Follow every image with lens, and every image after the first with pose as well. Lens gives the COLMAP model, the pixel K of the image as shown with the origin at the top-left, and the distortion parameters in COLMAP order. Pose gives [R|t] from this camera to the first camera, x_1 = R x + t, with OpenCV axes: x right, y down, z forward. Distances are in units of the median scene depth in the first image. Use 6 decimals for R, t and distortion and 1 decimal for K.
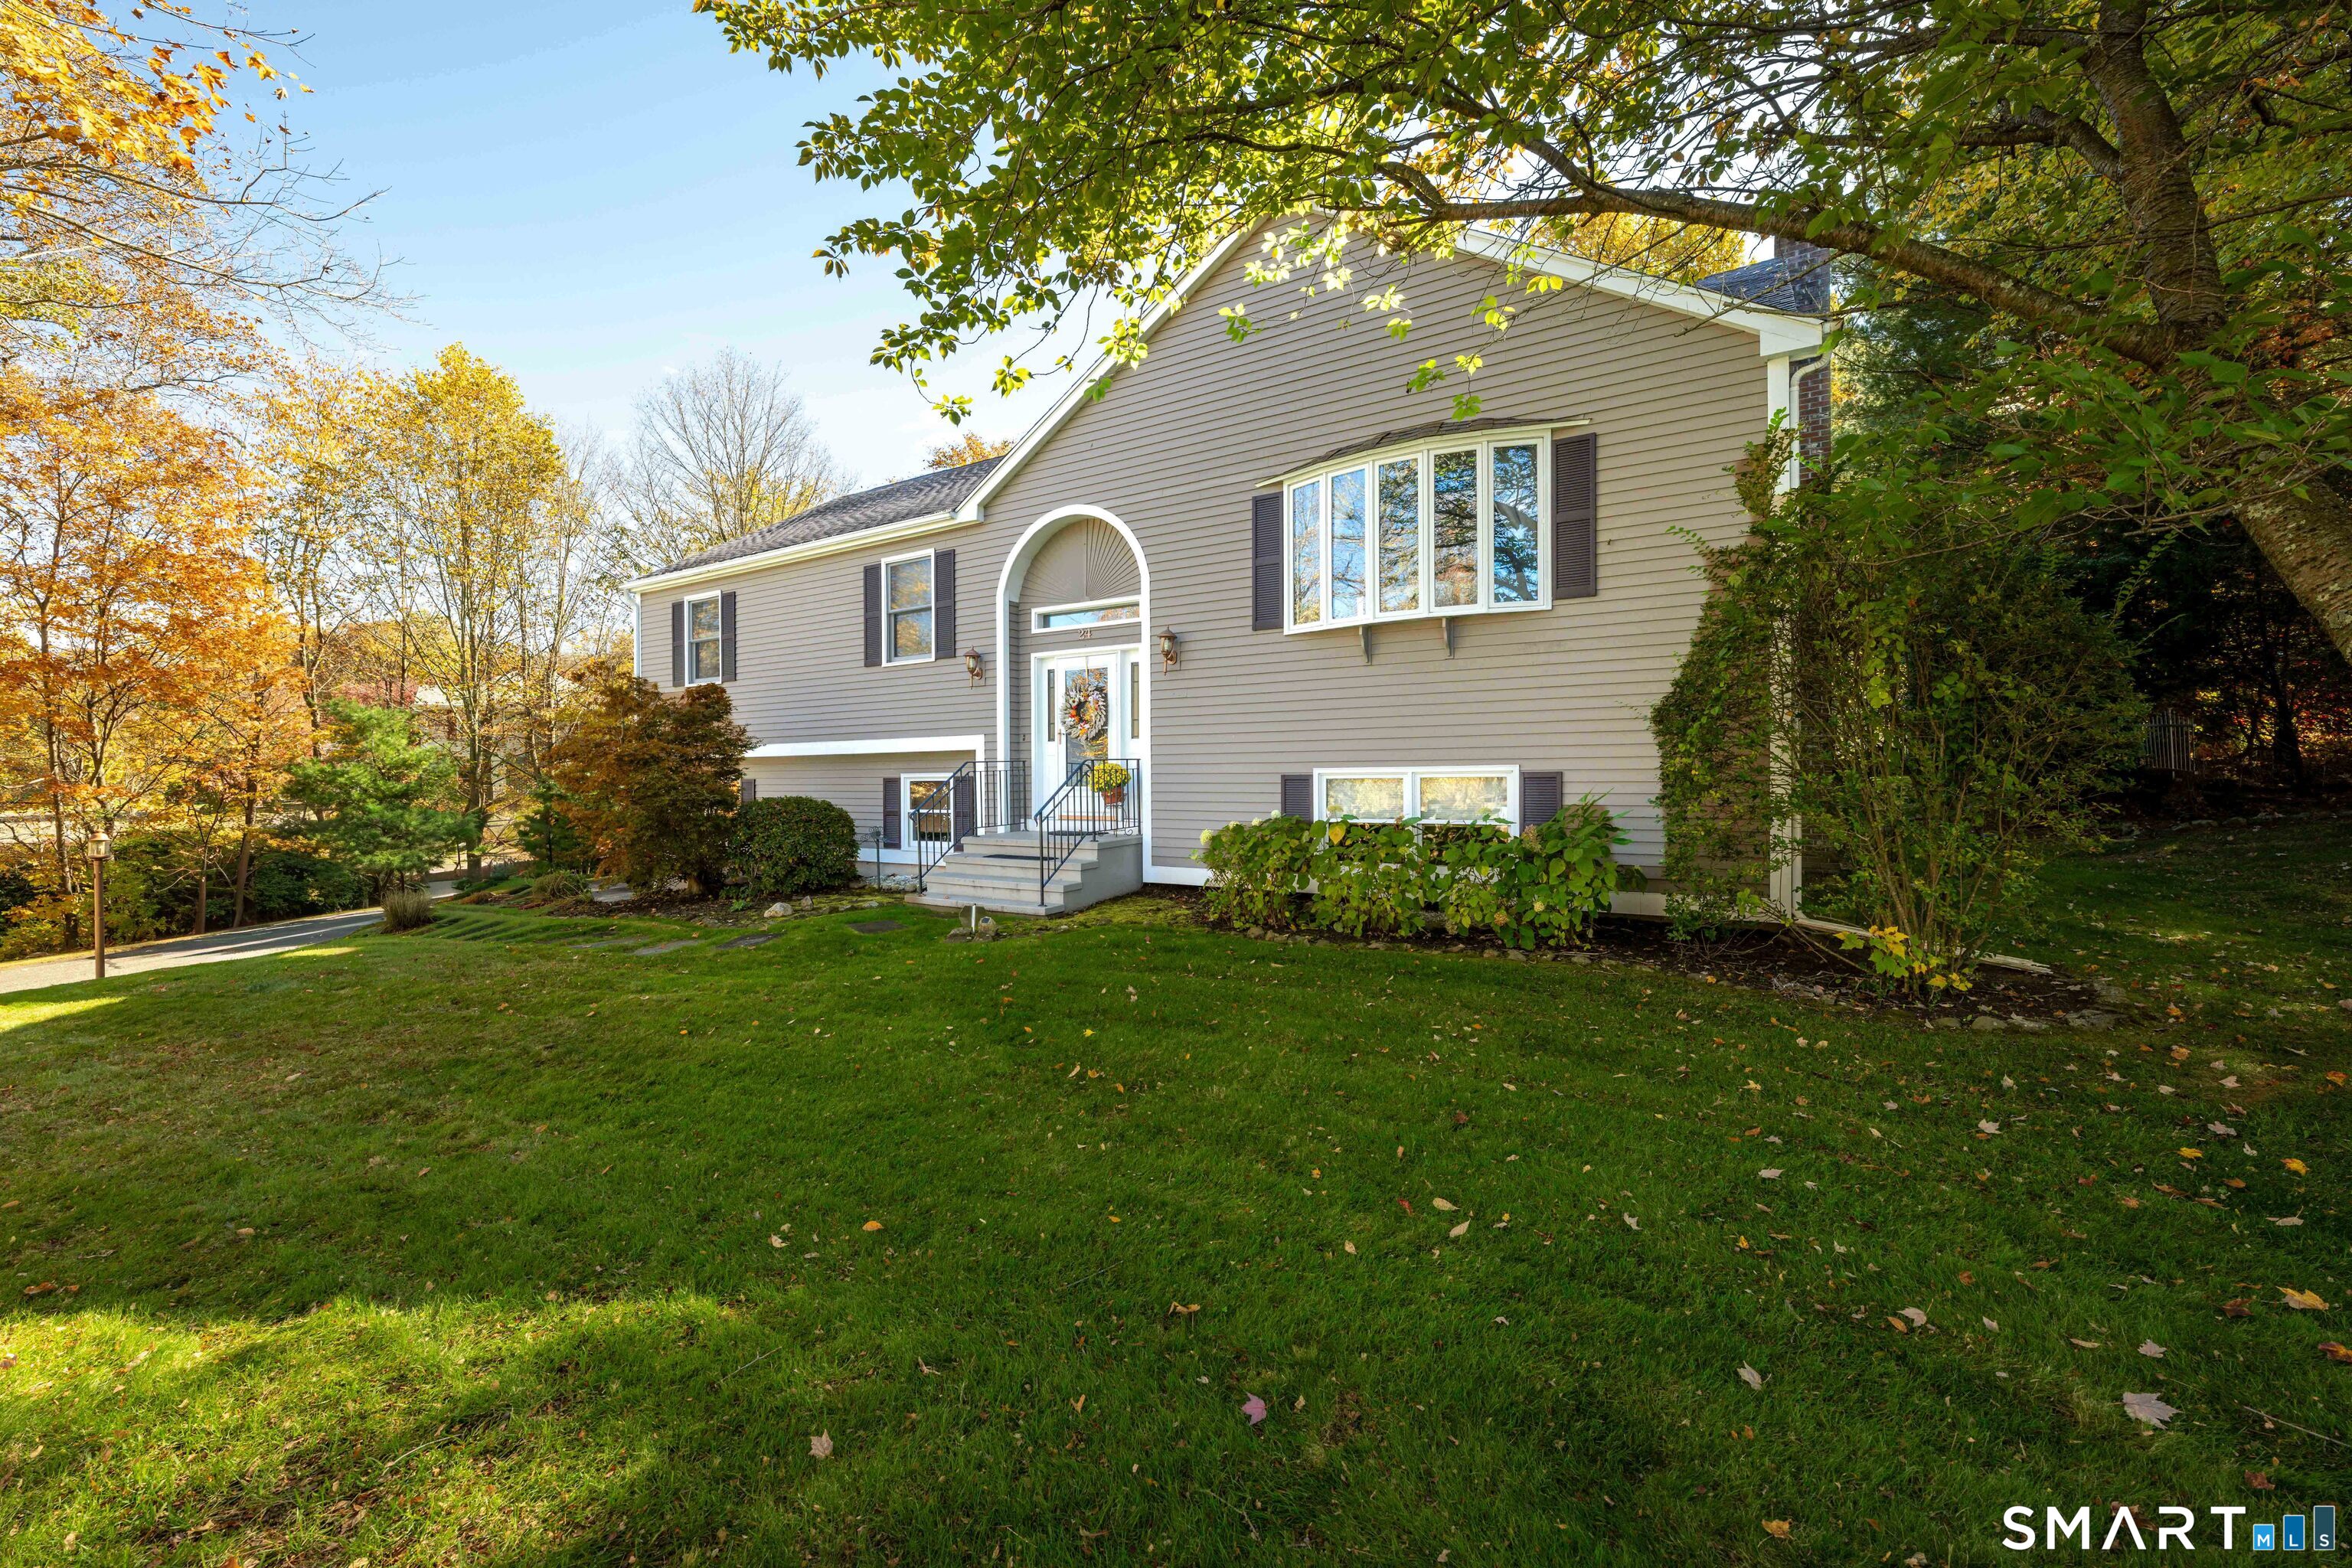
lens RADIAL K [[920.9, 0, 1163.3], [0, 920.9, 796.5], [0, 0, 1]] dist [0.019630, 0.000357]
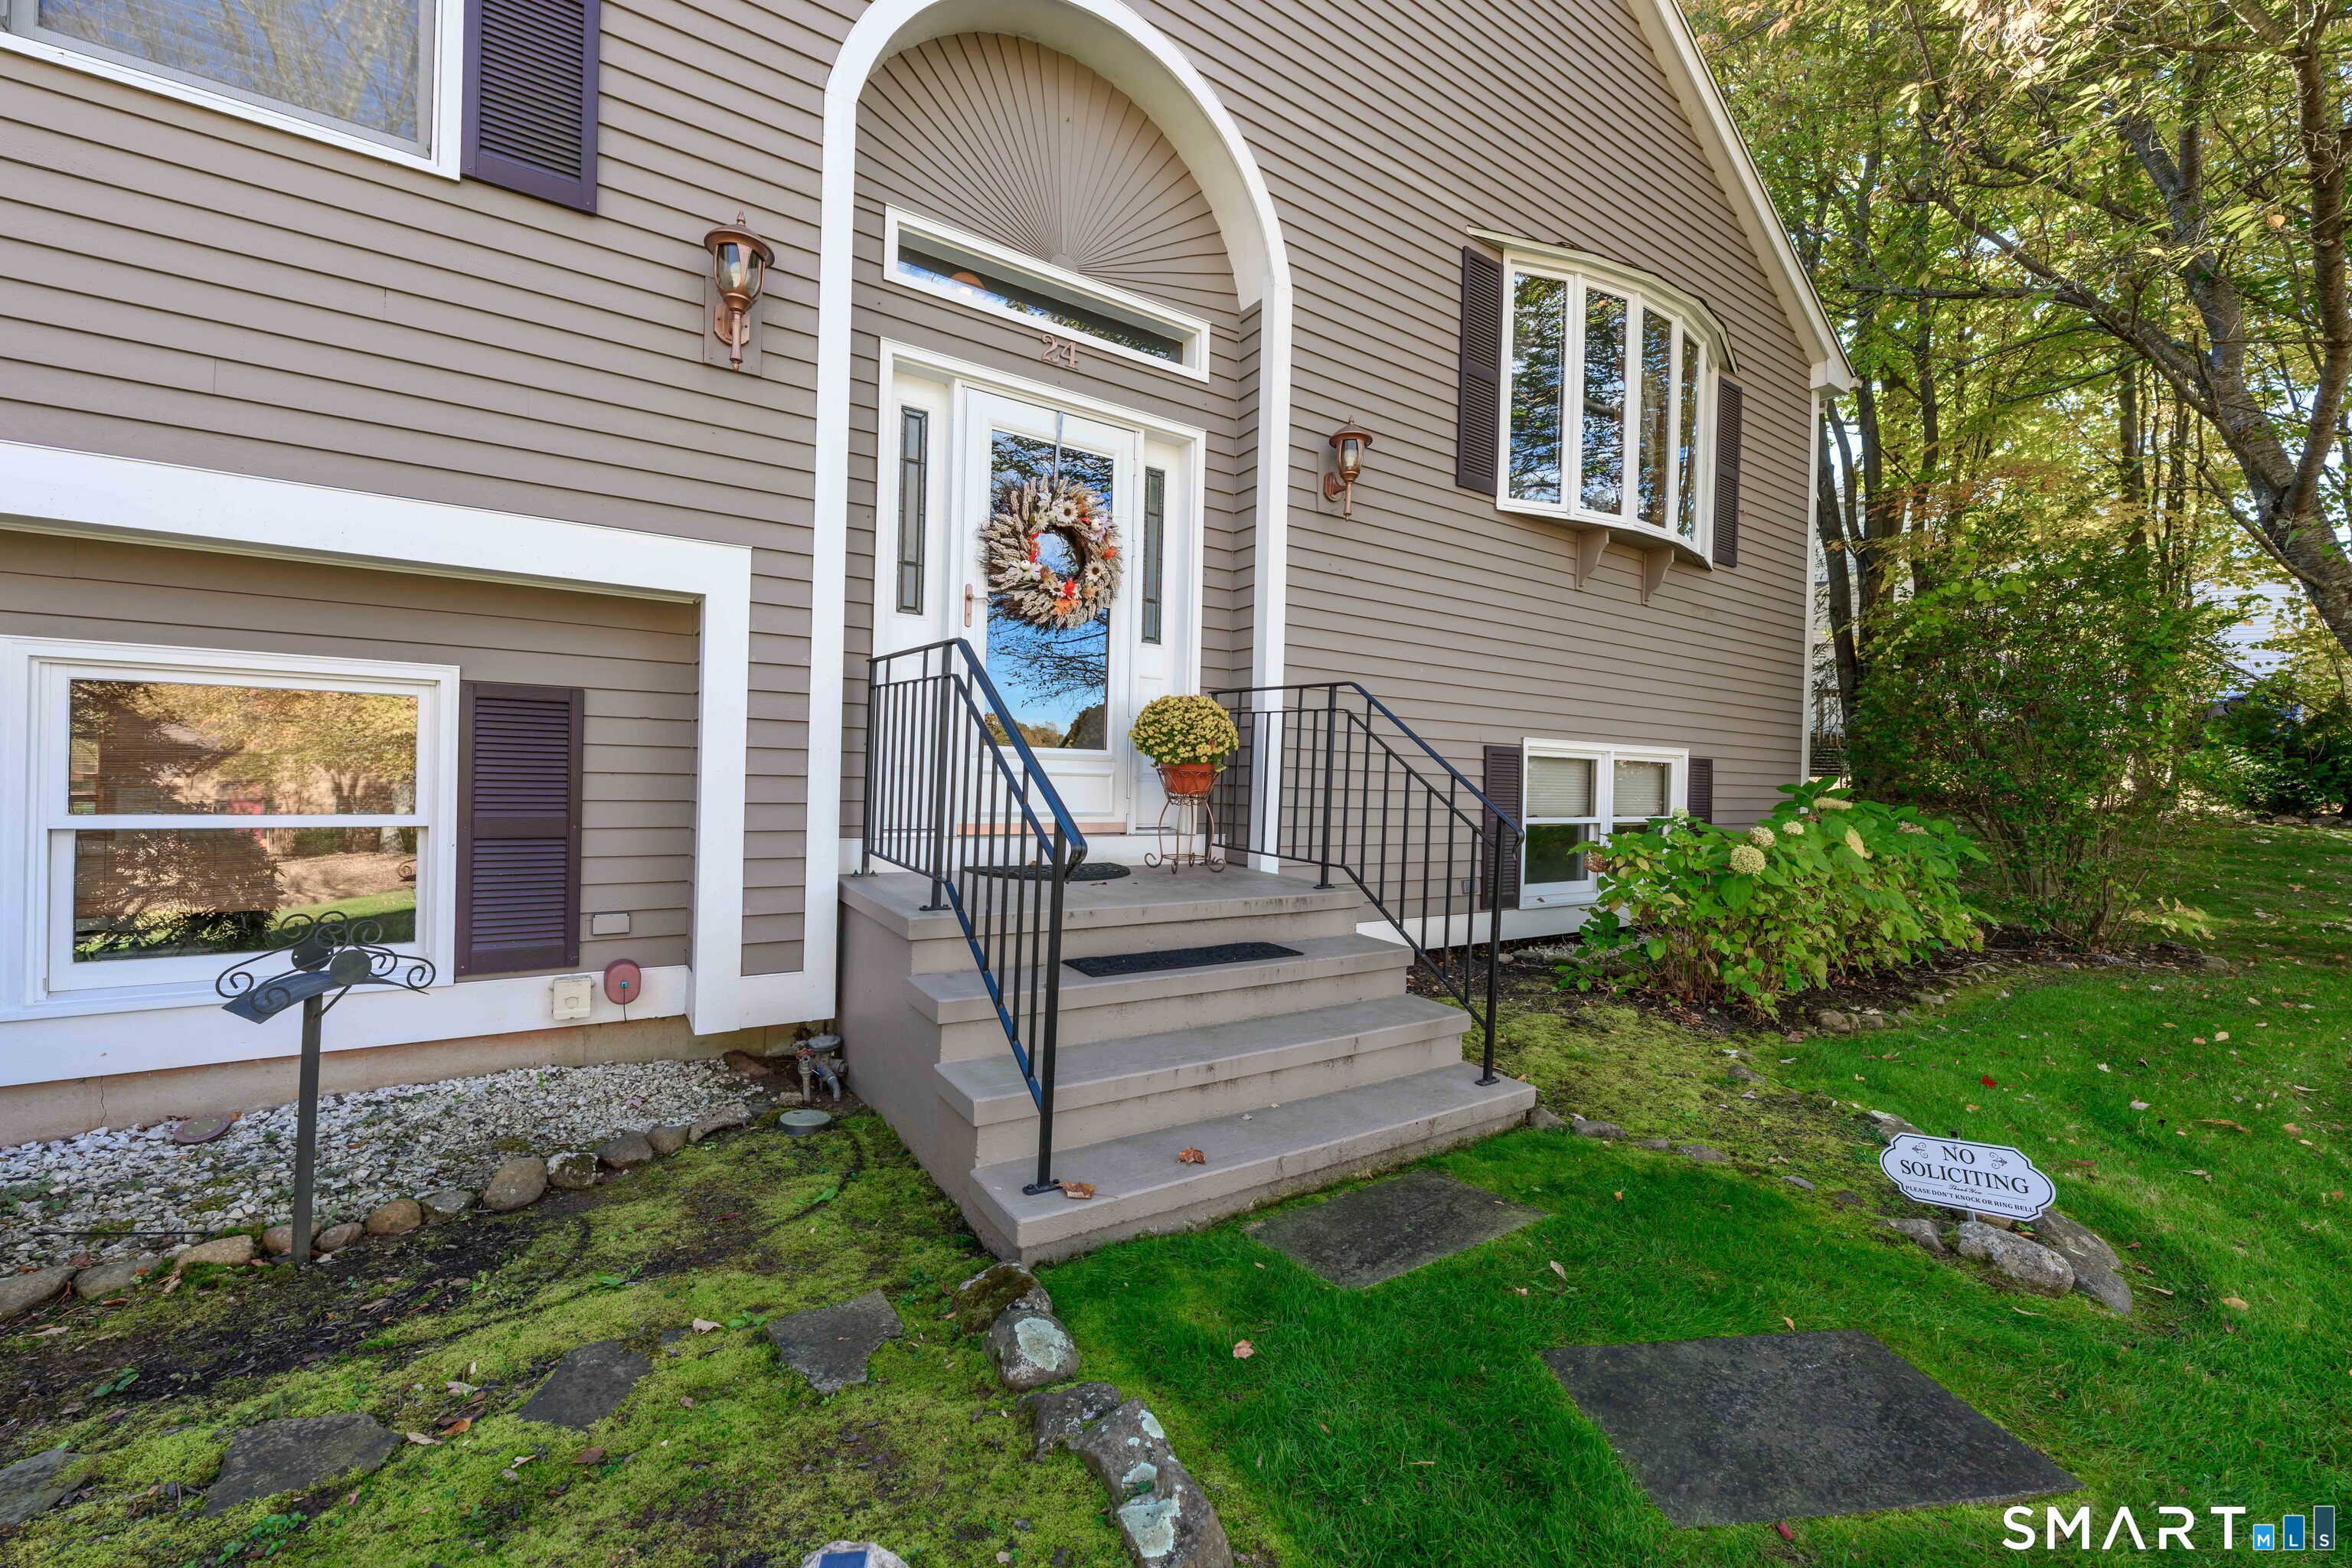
lens RADIAL K [[920.9, 0, 1163.3], [0, 920.9, 796.5], [0, 0, 1]] dist [0.019630, 0.000357]
pose [[0.411387, 0.003331, 0.911455, -0.488356], [-0.004953, 0.999987, -0.001419, 0.010906], [-0.911447, -0.003930, 0.411398, 0.932312]]
